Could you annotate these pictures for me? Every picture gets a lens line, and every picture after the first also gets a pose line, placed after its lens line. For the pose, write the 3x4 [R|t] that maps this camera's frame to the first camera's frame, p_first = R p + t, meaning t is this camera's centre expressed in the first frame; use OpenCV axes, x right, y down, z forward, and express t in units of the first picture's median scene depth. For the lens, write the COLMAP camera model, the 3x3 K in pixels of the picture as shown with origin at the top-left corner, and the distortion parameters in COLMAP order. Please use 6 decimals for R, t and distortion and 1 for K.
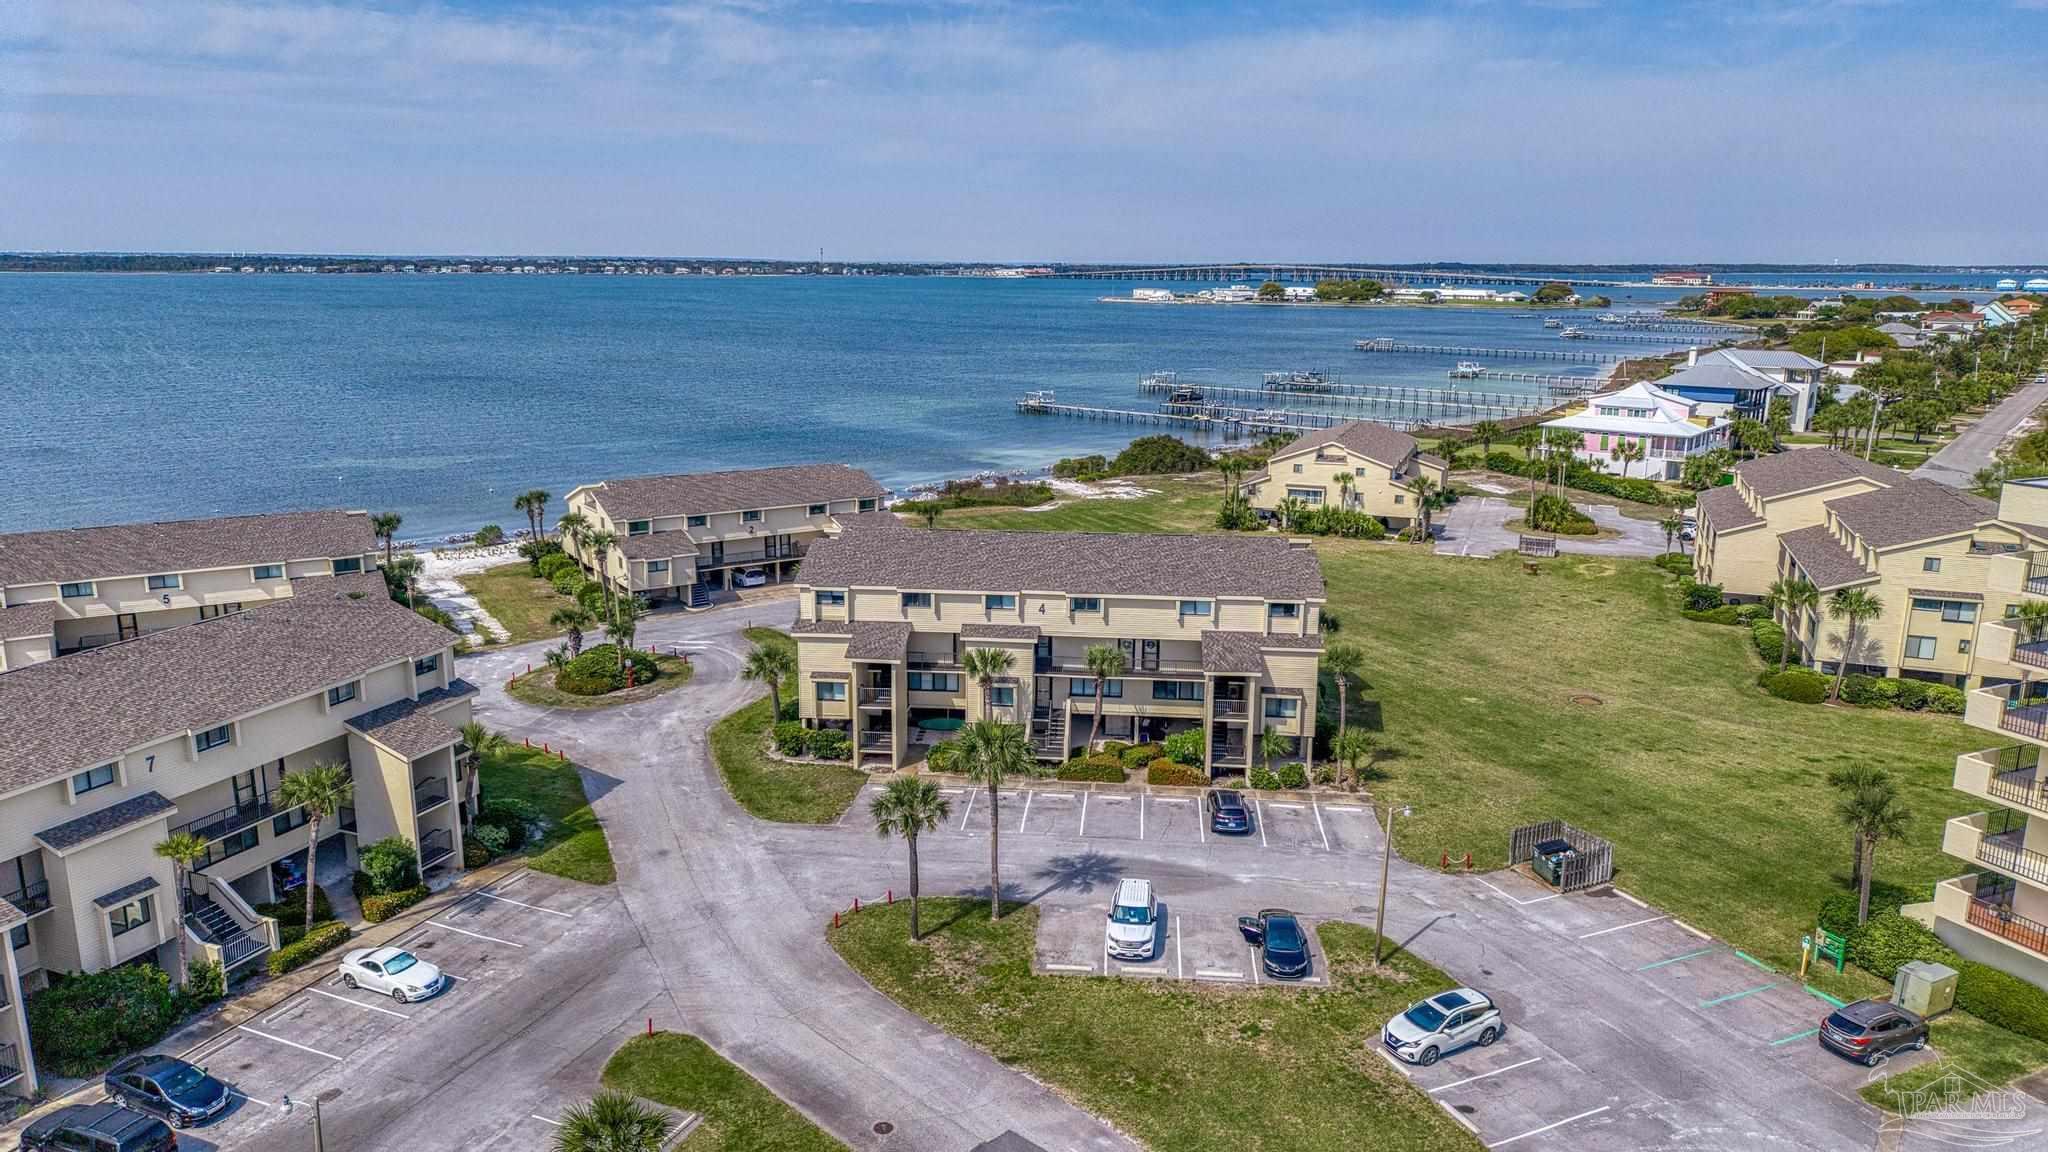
lens RADIAL K [[1367.8, 0, 1024.0], [0, 1367.8, 576.0], [0, 0, 1]] dist [0.085402, -0.137123]
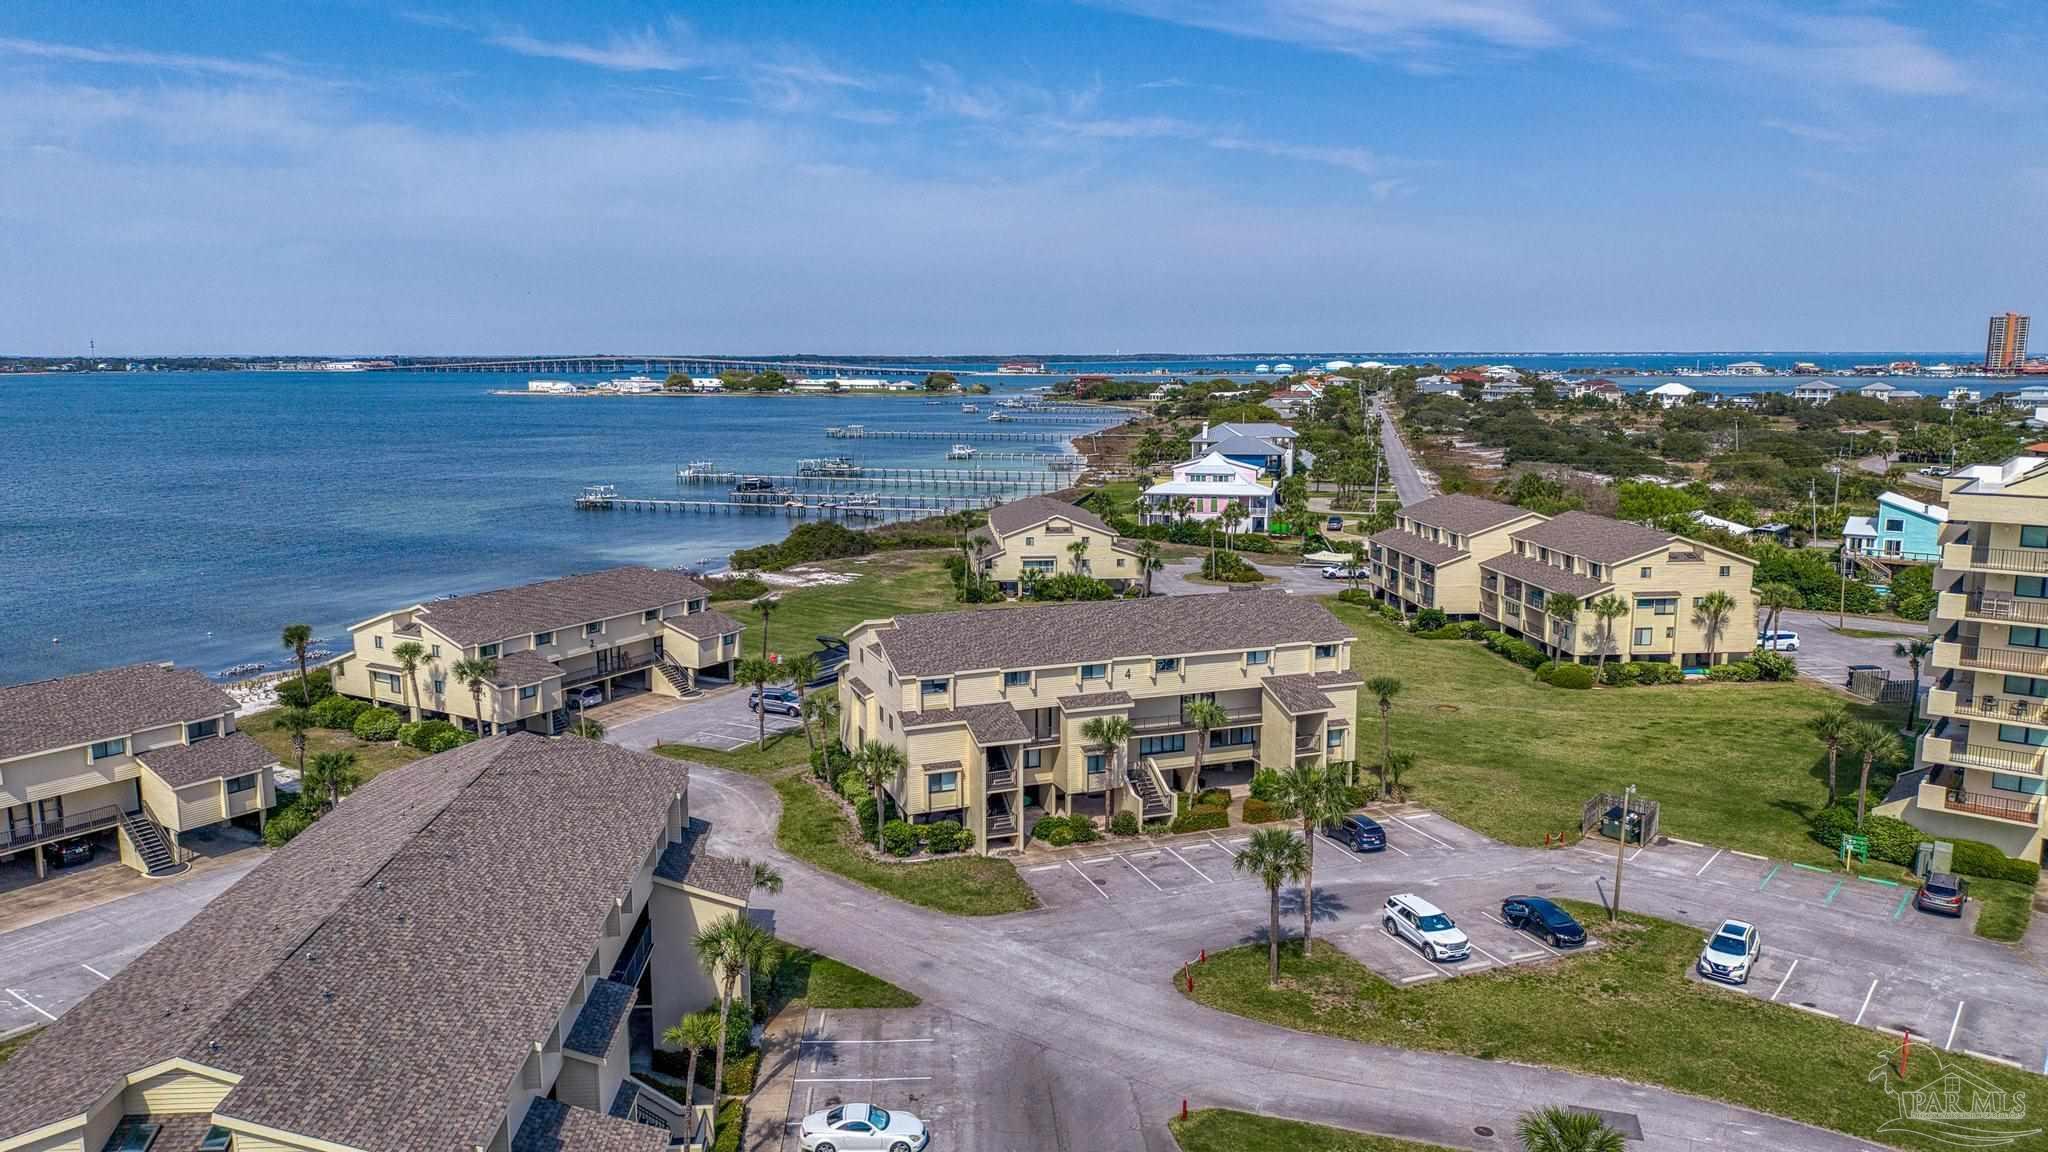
lens RADIAL K [[1372.5, 0, 1024.0], [0, 1372.5, 576.0], [0, 0, 1]] dist [0.075426, -0.106436]
pose [[0.897839, -0.078101, 0.433342, -0.272973], [0.105925, 0.993553, -0.040399, -0.008796], [-0.427393, 0.082174, 0.900324, 0.043561]]
